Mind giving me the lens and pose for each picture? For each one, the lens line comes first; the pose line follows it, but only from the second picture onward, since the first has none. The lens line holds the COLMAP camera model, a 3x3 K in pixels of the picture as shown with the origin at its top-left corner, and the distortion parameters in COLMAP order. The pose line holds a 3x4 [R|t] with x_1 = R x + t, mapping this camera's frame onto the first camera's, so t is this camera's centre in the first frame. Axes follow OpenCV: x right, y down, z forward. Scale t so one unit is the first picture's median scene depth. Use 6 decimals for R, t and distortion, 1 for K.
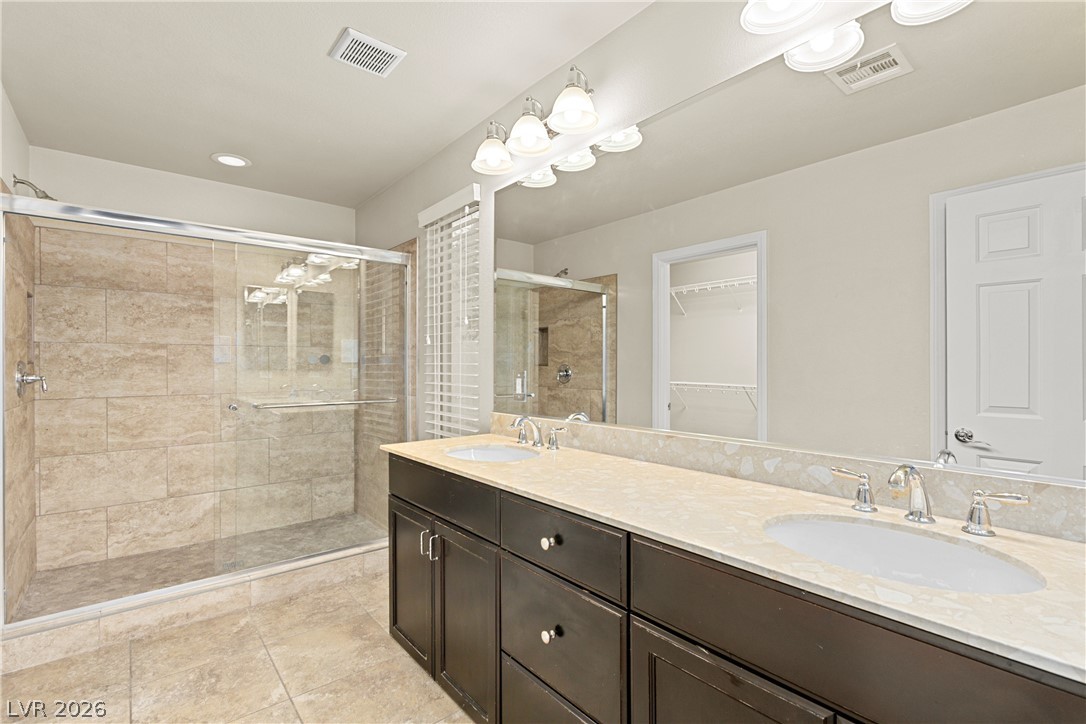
lens RADIAL K [[495.5, 0, 541.3], [0, 495.5, 364.4], [0, 0, 1]] dist [0.002898, -0.001217]
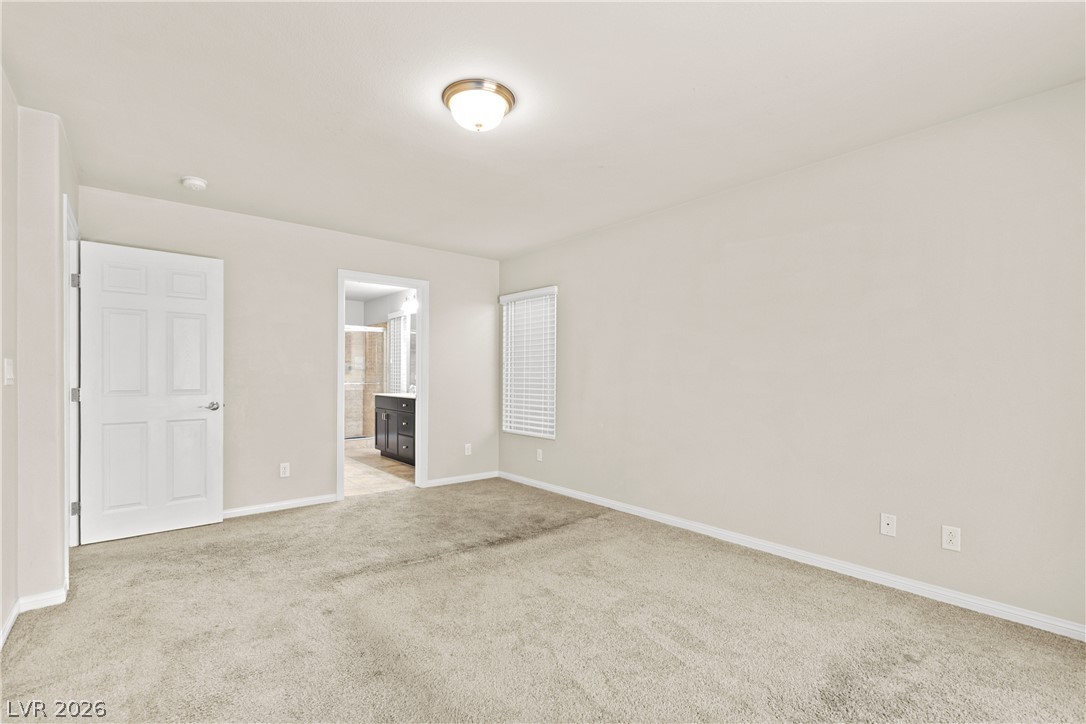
lens RADIAL K [[495.5, 0, 541.1], [0, 495.5, 368.8], [0, 0, 1]] dist [0.002898, -0.001217]
pose [[0.999995, 0.002406, -0.002222, 0.451647], [-0.002409, 0.999996, -0.001669, -0.004945], [0.002218, 0.001674, 0.999996, -1.291997]]
